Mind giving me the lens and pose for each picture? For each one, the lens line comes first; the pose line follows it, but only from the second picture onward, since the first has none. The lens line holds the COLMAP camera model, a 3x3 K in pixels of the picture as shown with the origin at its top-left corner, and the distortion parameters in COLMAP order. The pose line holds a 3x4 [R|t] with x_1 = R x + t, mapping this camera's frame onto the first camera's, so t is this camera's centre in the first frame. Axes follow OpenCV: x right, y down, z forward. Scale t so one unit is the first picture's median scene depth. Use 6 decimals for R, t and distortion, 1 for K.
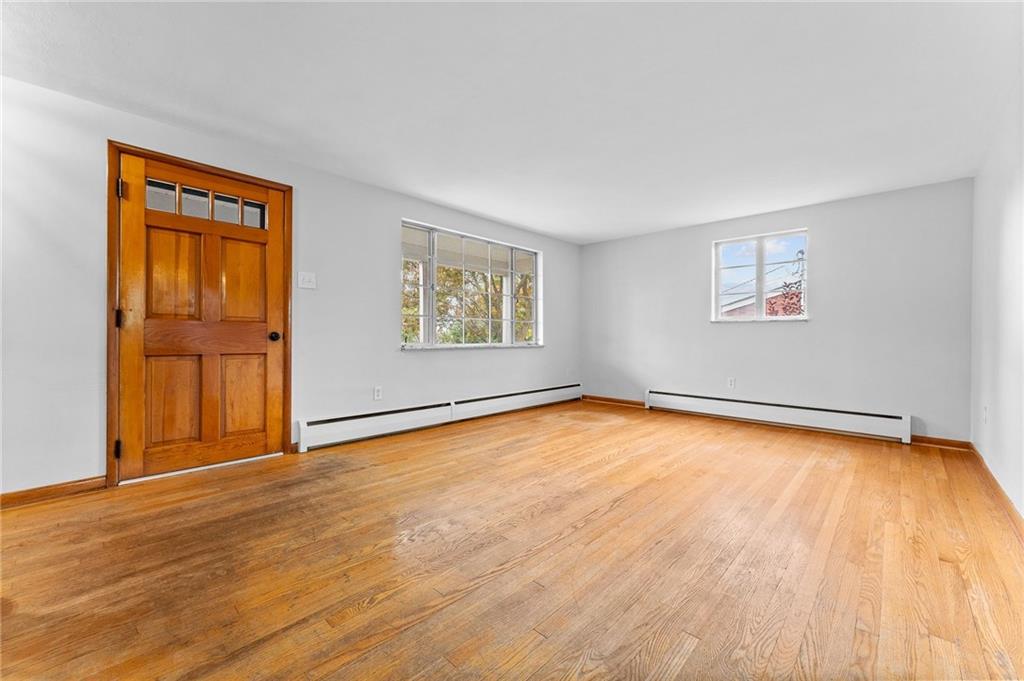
lens RADIAL K [[409.0, 0, 506.5], [0, 409.0, 338.3], [0, 0, 1]] dist [0.000148, -0.000273]
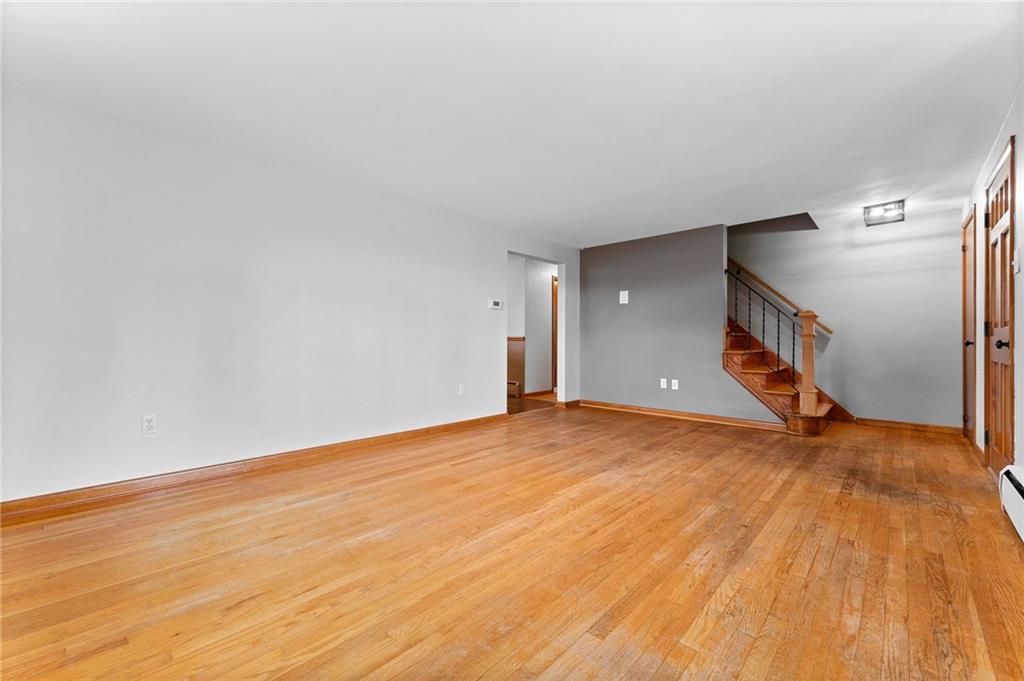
lens RADIAL K [[417.4, 0, 508.6], [0, 417.4, 329.2], [0, 0, 1]] dist [-0.001386, -0.000041]
pose [[-0.999945, -0.010411, -0.001094, 0.387902], [-0.010390, 0.999798, -0.017212, -0.008902], [0.001273, -0.017199, -0.999851, 1.885485]]
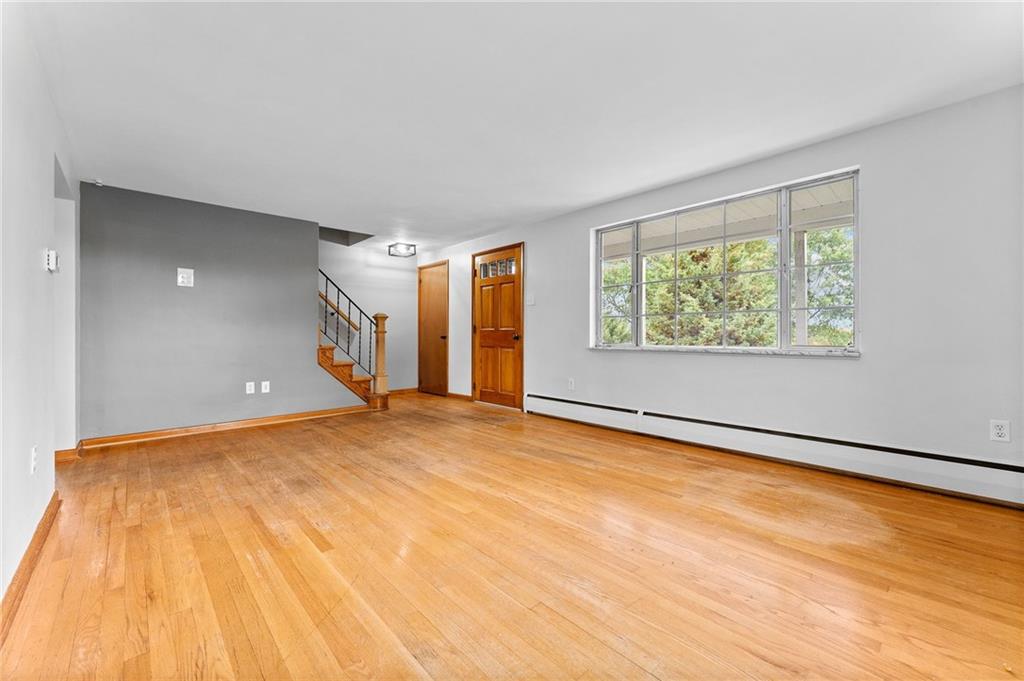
lens RADIAL K [[409.0, 0, 506.5], [0, 409.0, 338.3], [0, 0, 1]] dist [0.000148, -0.000273]
pose [[-0.061560, 0.002487, -0.998100, 1.132023], [-0.005043, 0.999983, 0.002803, -0.003856], [0.998091, 0.005206, -0.061547, 1.124161]]
